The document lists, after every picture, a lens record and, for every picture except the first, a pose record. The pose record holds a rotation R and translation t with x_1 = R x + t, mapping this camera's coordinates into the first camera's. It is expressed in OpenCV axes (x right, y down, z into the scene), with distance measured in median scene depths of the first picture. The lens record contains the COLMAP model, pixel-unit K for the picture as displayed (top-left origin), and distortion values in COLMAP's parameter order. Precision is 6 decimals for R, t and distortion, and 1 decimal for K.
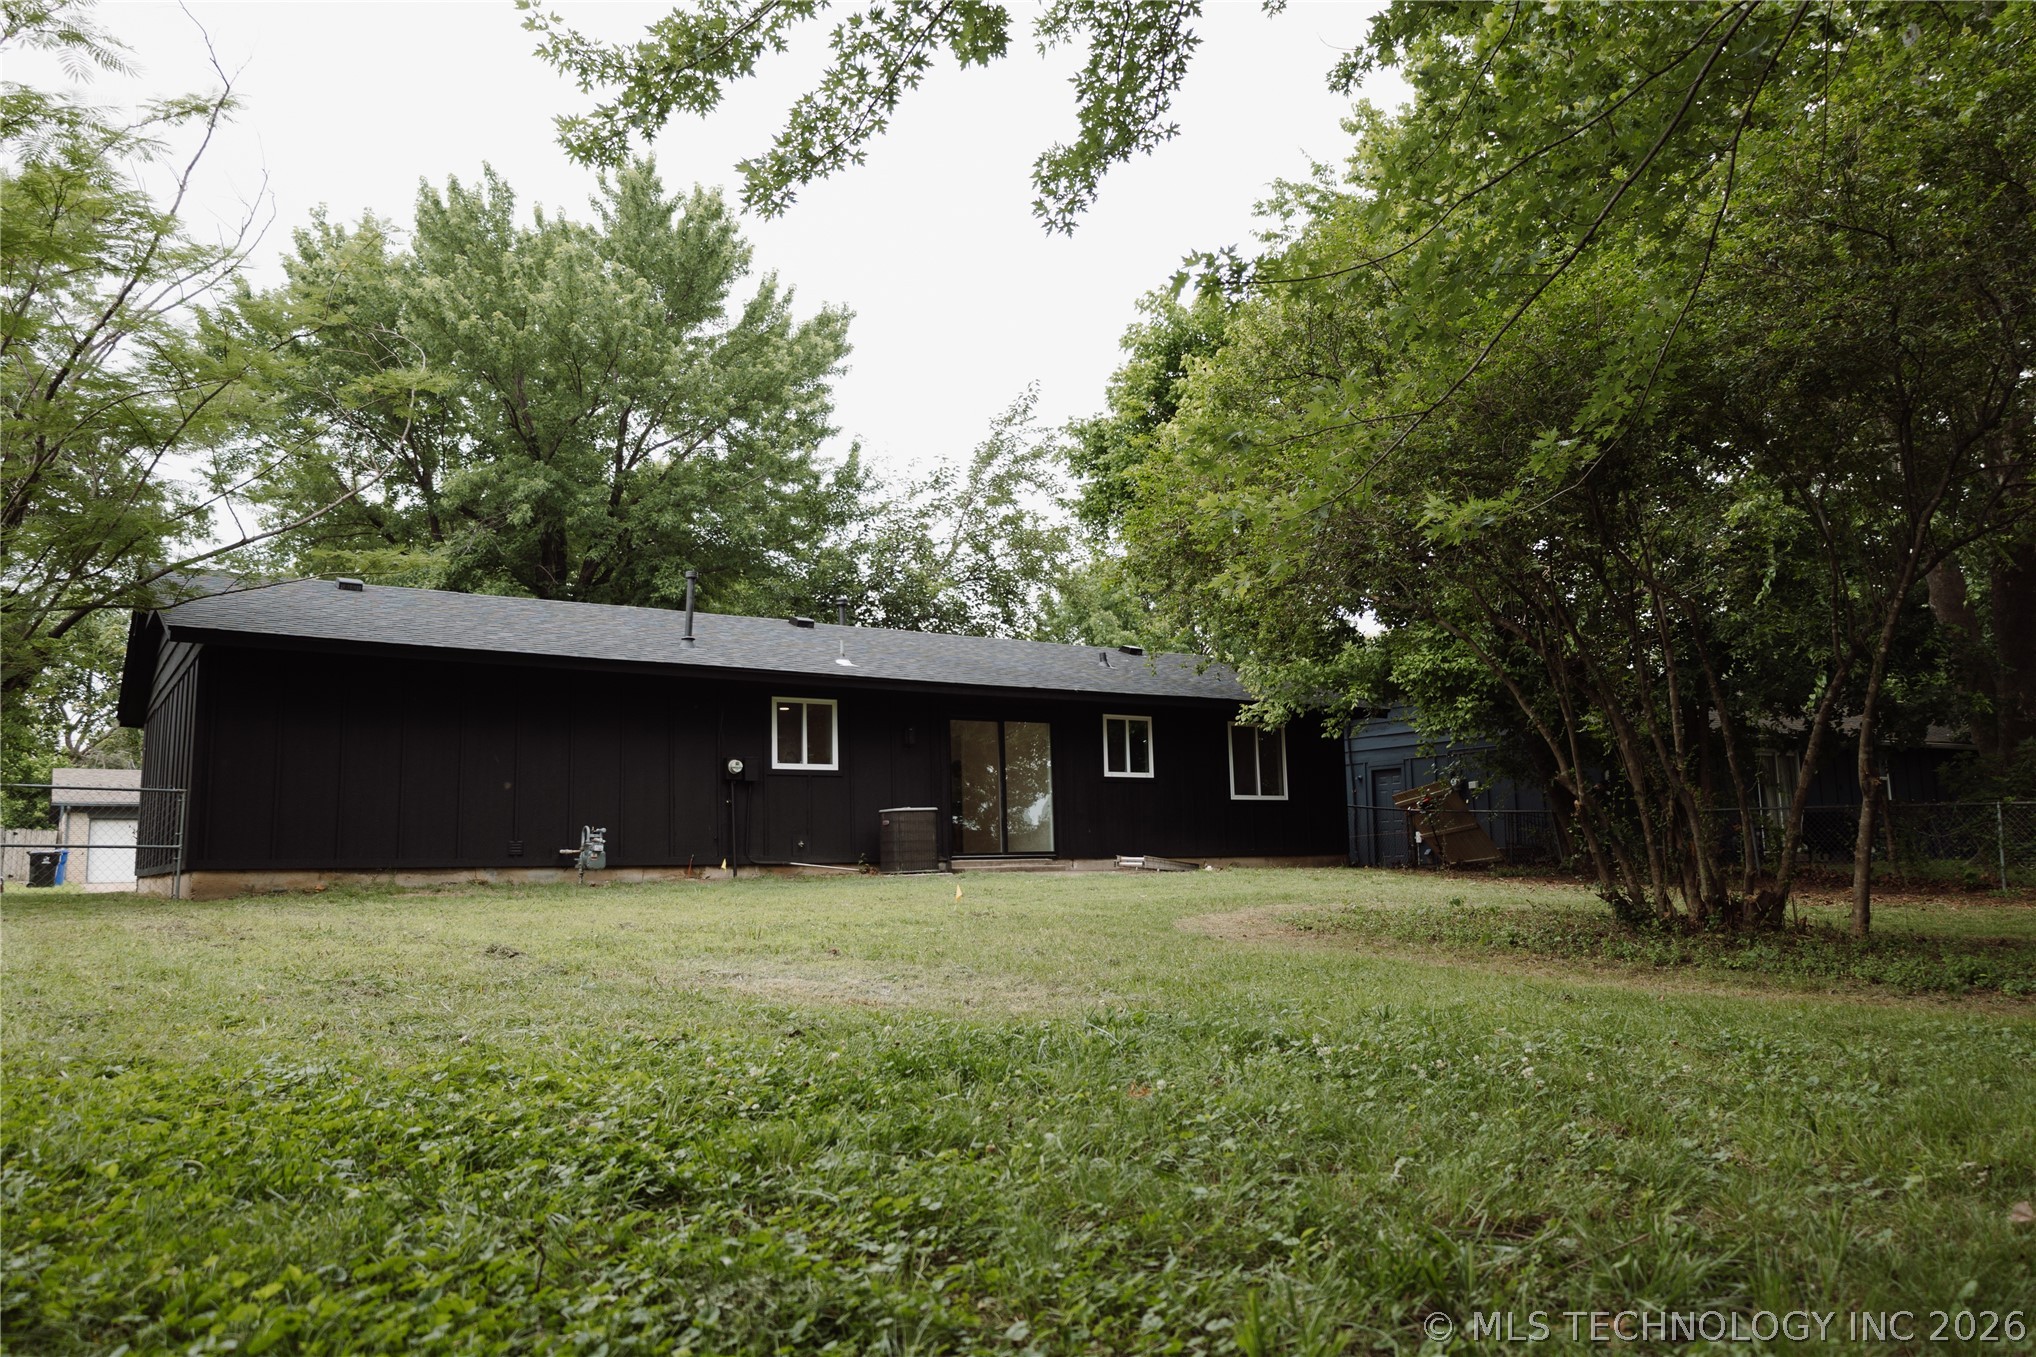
lens RADIAL K [[1372.2, 0, 1018.0], [0, 1372.2, 678.5], [0, 0, 1]] dist [0.006157, -0.000309]
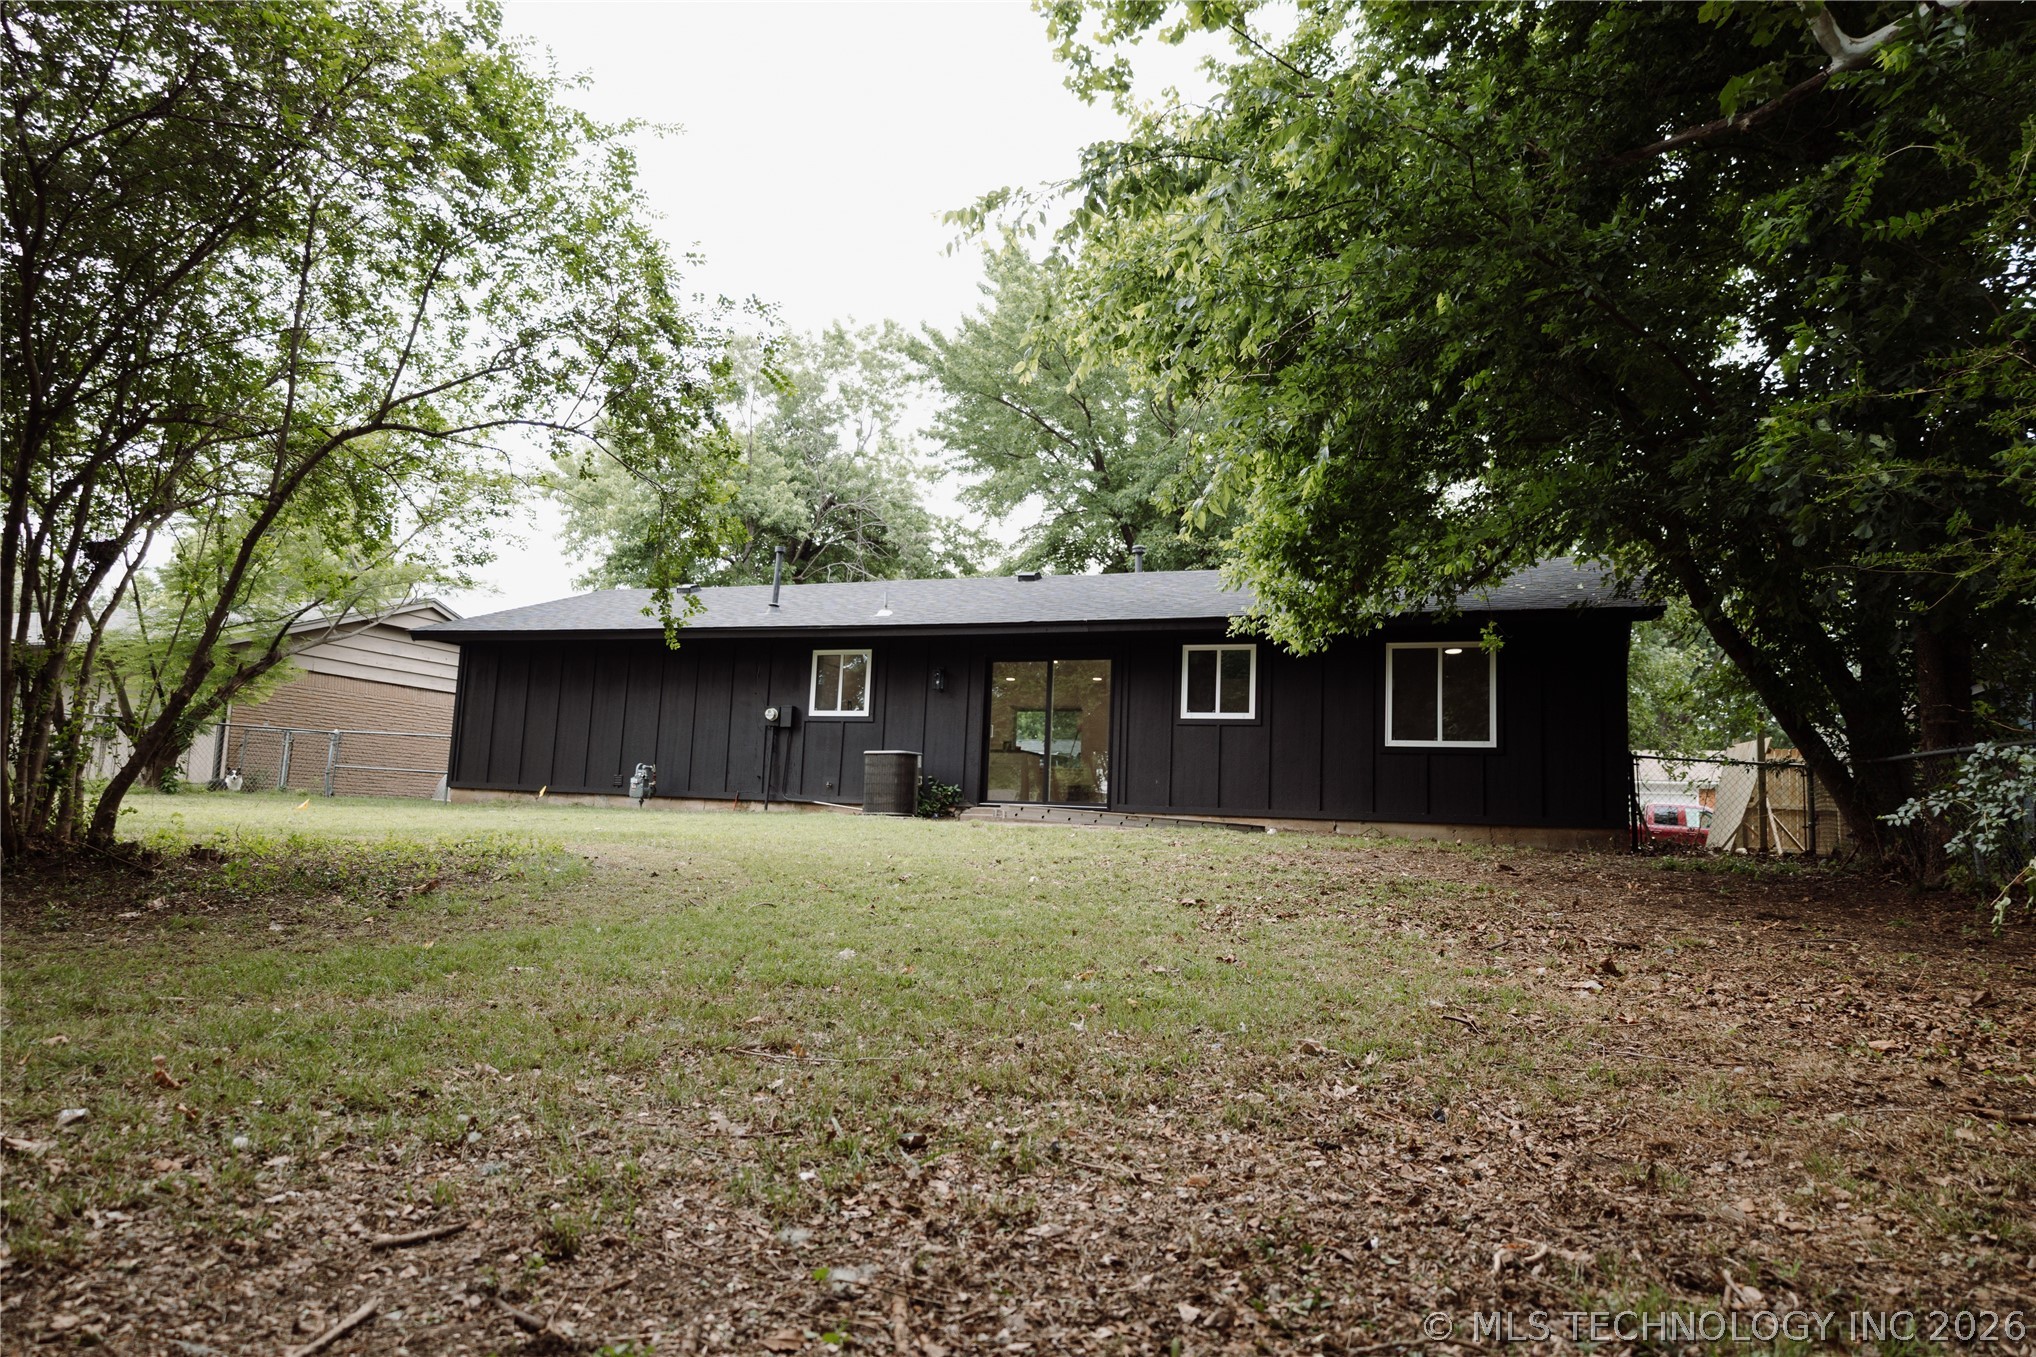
lens RADIAL K [[1372.2, 0, 1018.0], [0, 1372.2, 678.5], [0, 0, 1]] dist [0.006157, -0.000309]
pose [[0.603269, -0.041923, -0.796435, 0.755932], [0.062537, 0.998029, -0.005165, 0.049661], [0.795082, -0.046691, 0.604702, 0.448735]]
